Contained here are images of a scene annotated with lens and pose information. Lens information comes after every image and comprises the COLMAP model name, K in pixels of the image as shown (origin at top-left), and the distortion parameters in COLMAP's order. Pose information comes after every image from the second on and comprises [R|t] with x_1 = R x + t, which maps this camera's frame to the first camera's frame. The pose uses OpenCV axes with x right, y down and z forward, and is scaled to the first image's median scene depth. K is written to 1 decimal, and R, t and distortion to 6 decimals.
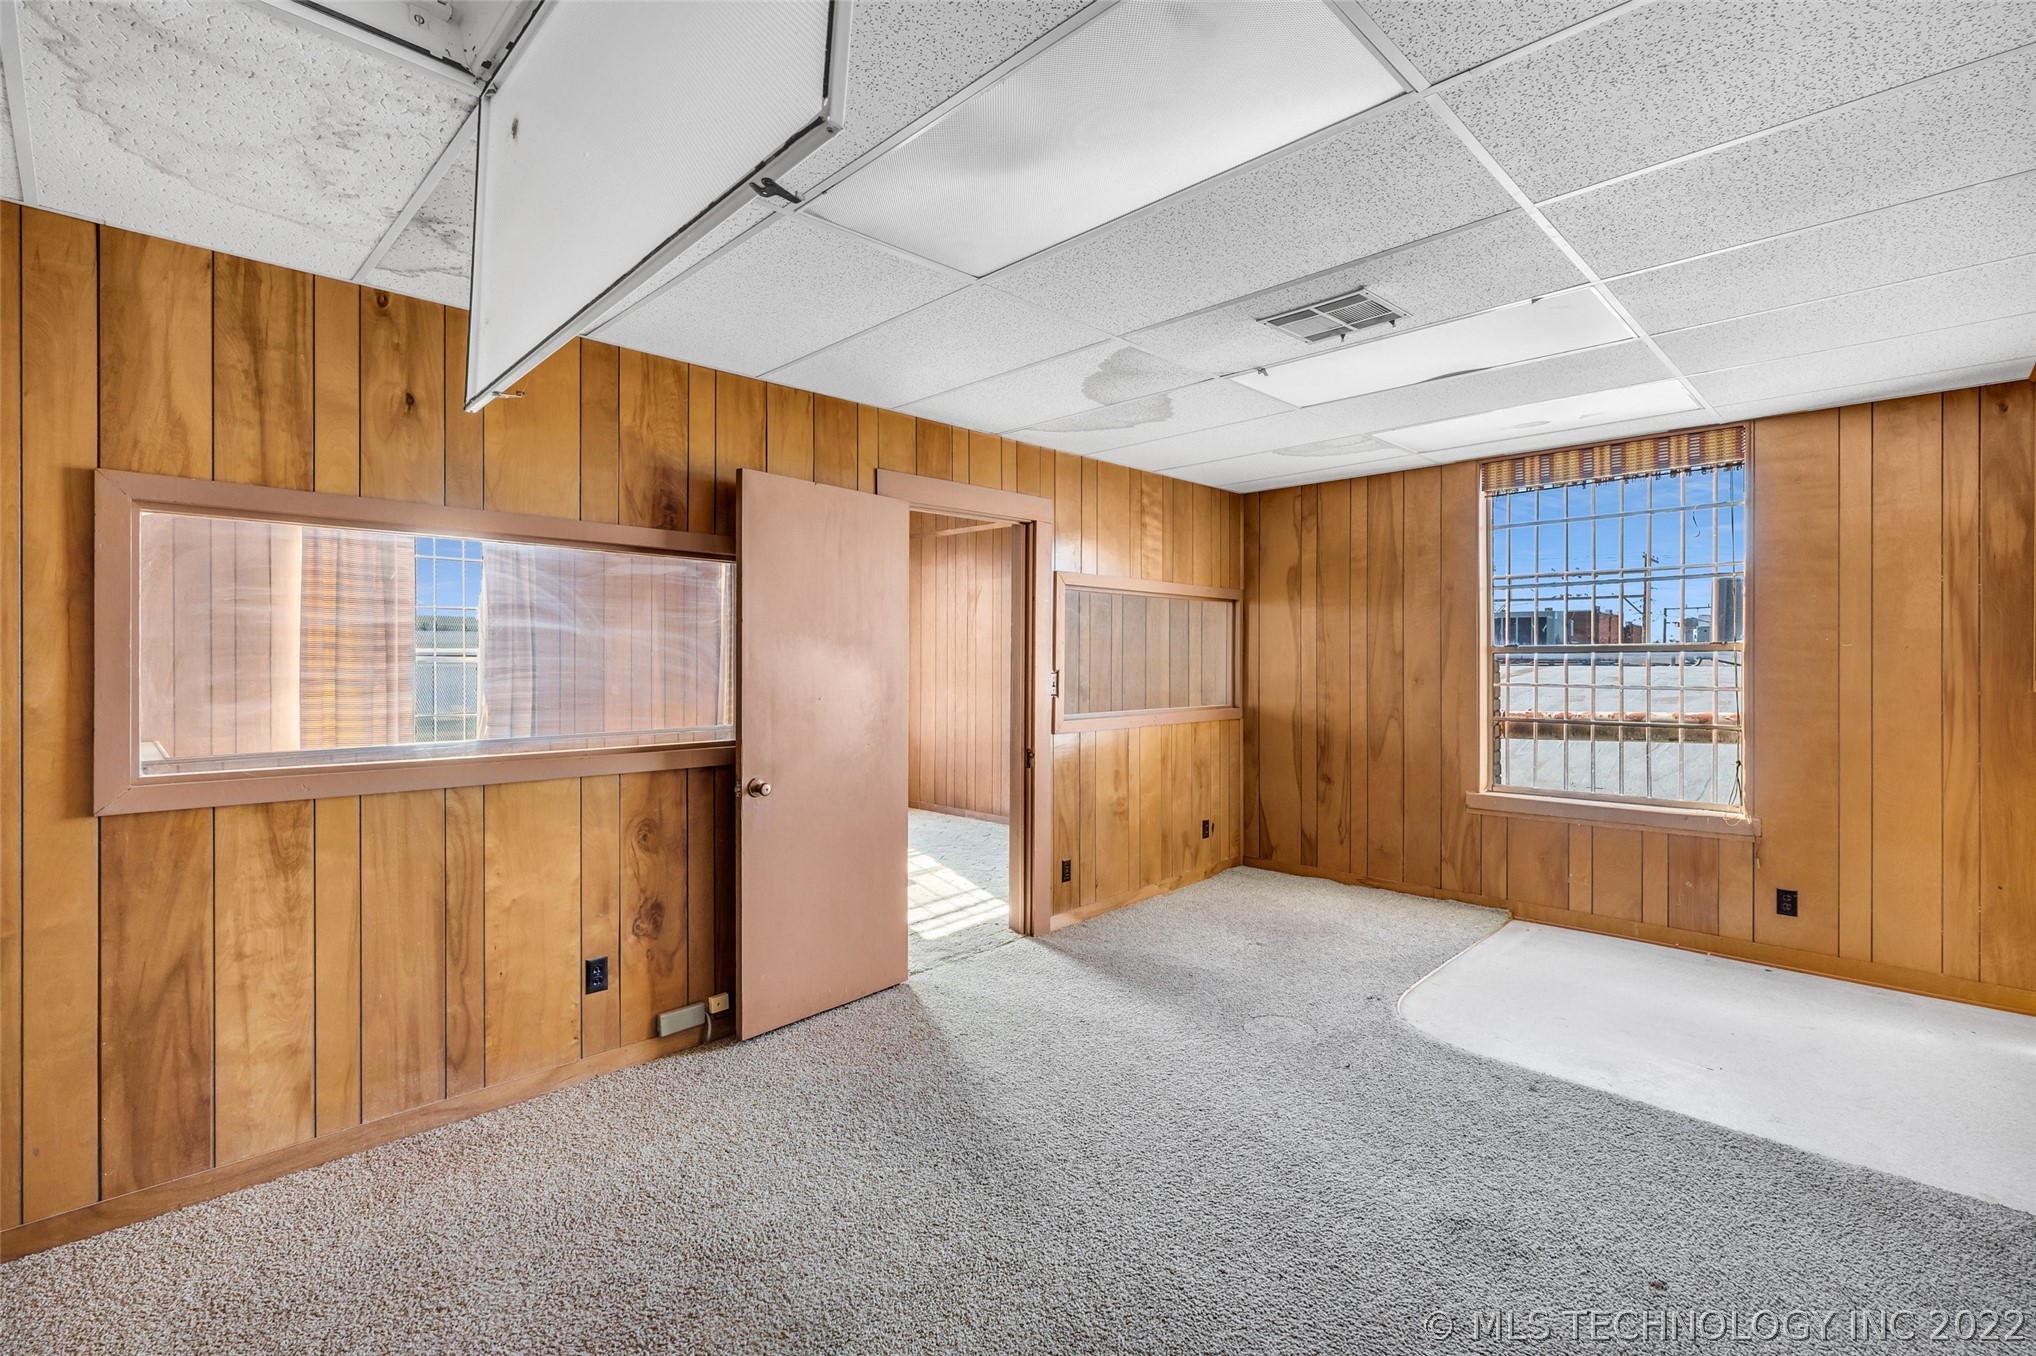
lens RADIAL K [[915.8, 0, 1026.1], [0, 915.8, 659.4], [0, 0, 1]] dist [0.000221, 0.000245]
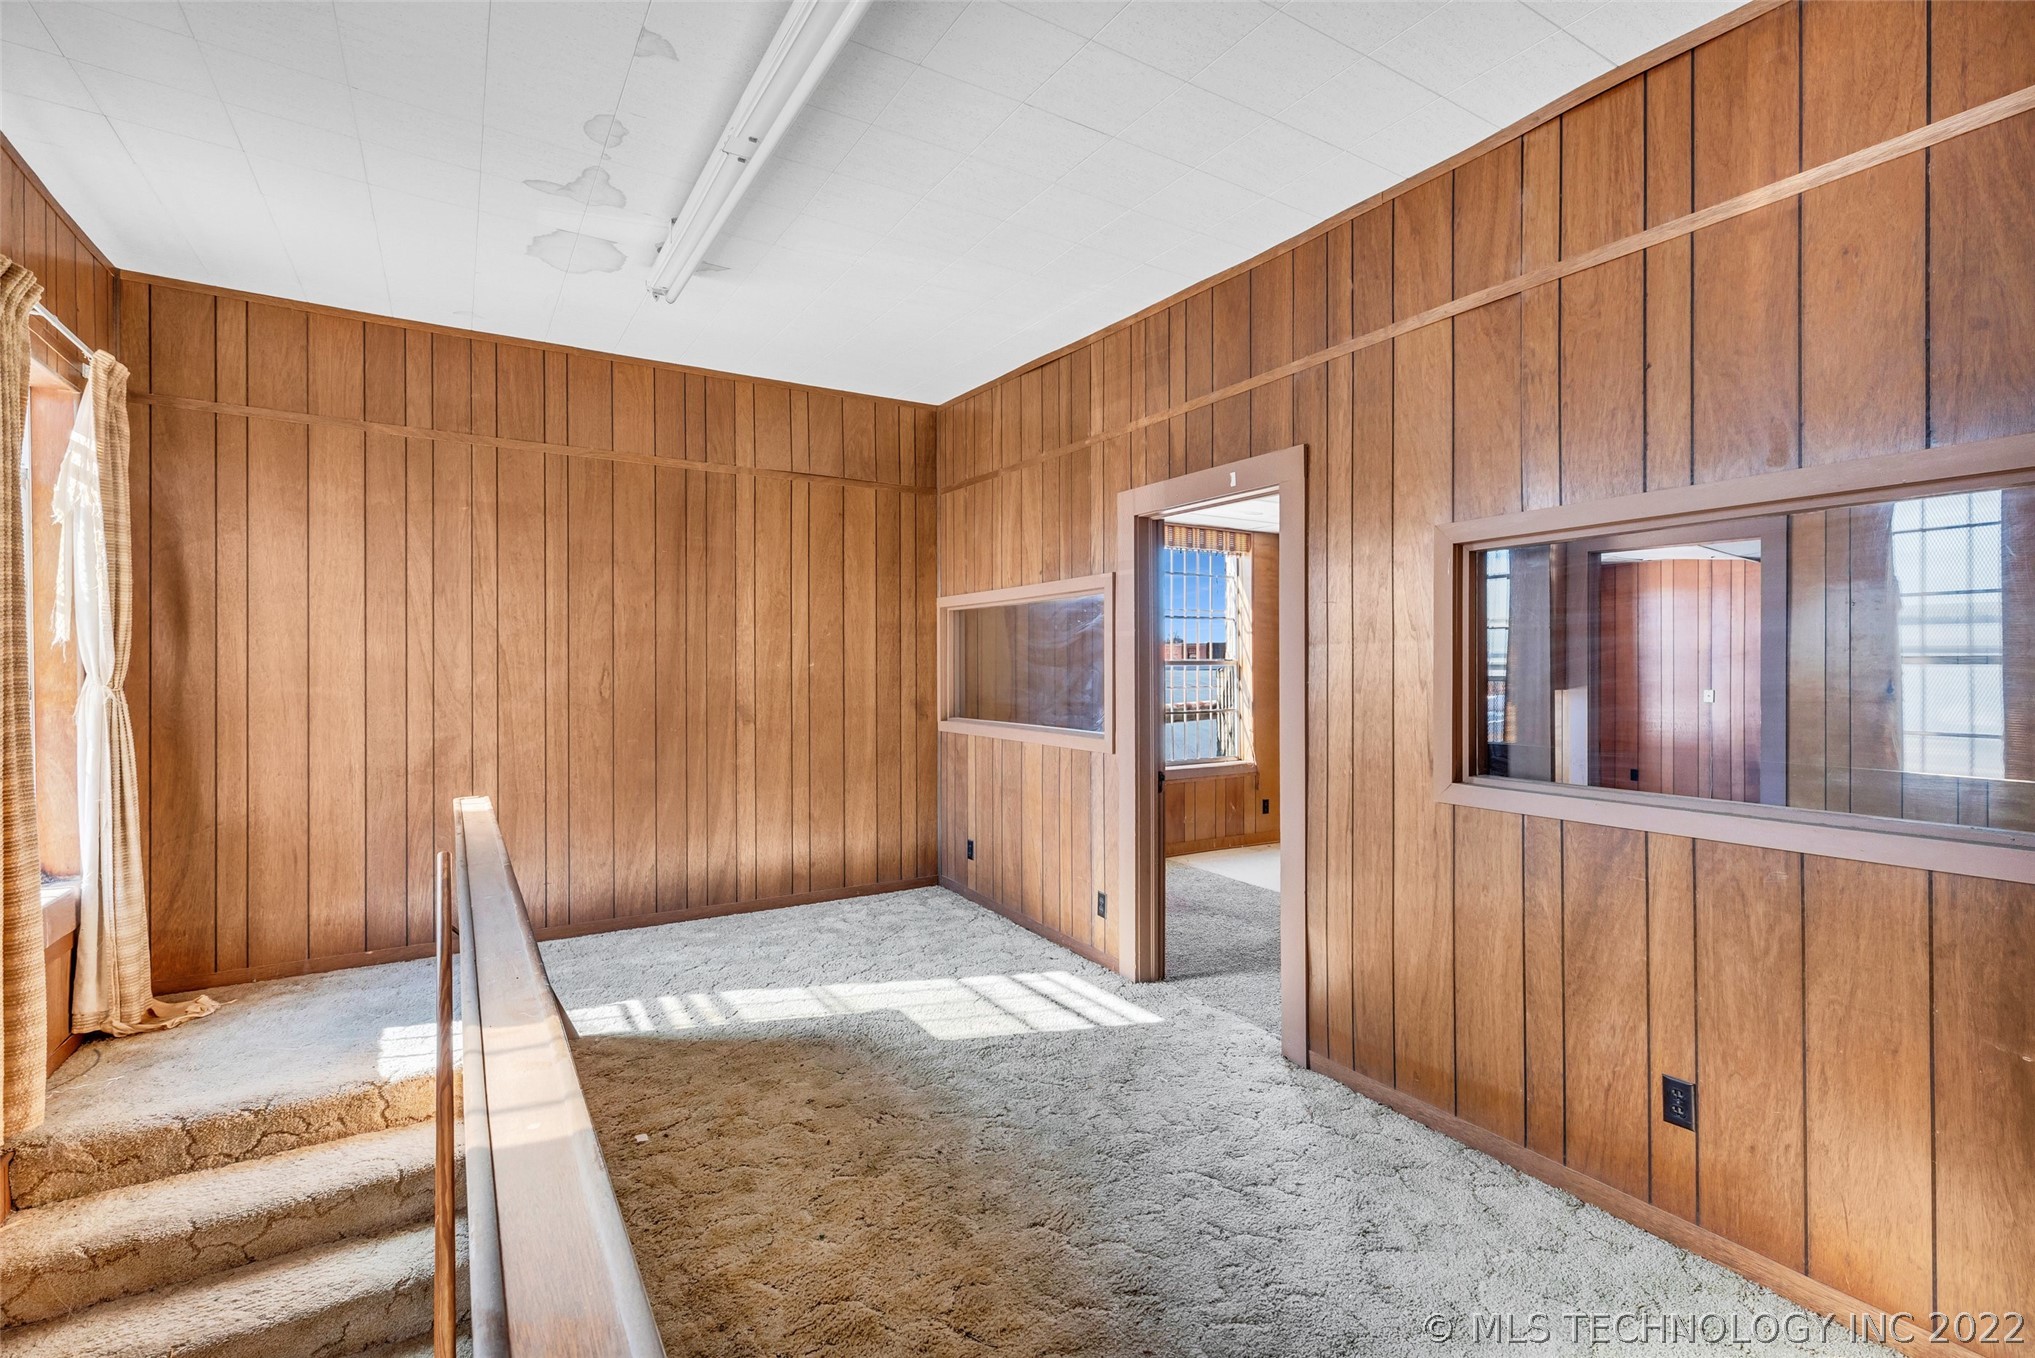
lens RADIAL K [[915.3, 0, 1033.1], [0, 915.3, 671.7], [0, 0, 1]] dist [0.000221, 0.000245]
pose [[0.238458, -0.004393, 0.971143, -0.872710], [-0.002138, 0.999985, 0.005048, -0.004164], [-0.971150, -0.003280, 0.238445, 0.881919]]
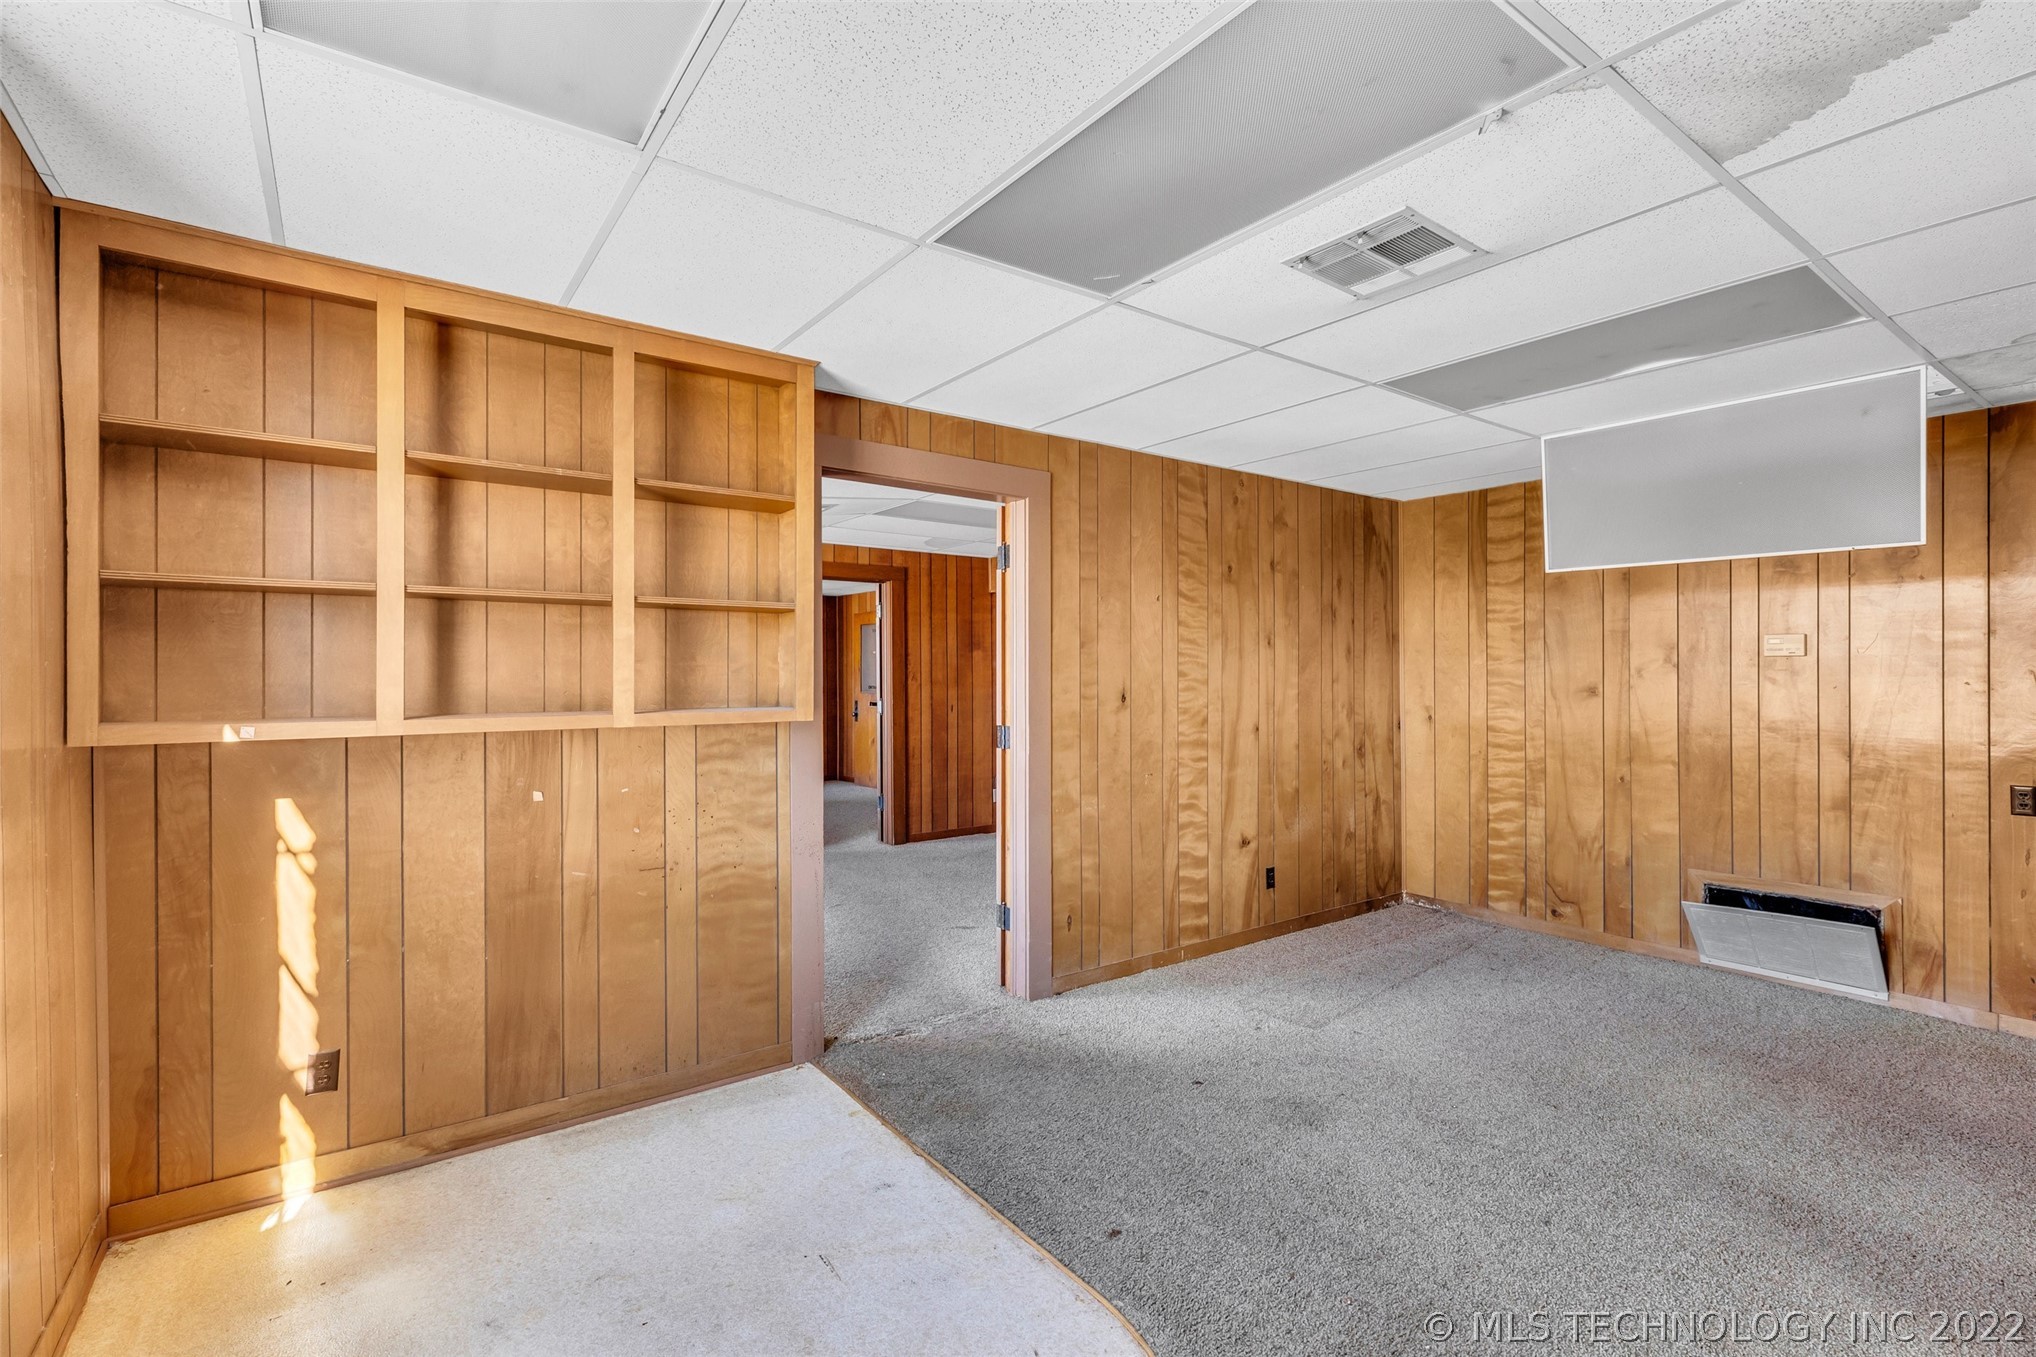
lens RADIAL K [[915.8, 0, 1026.0], [0, 915.8, 673.2], [0, 0, 1]] dist [0.000221, 0.000245]
pose [[-0.986439, 0.002645, 0.164107, 0.310541], [0.002978, 0.999994, 0.001787, -0.008531], [-0.164101, 0.002252, -0.986441, 1.116630]]
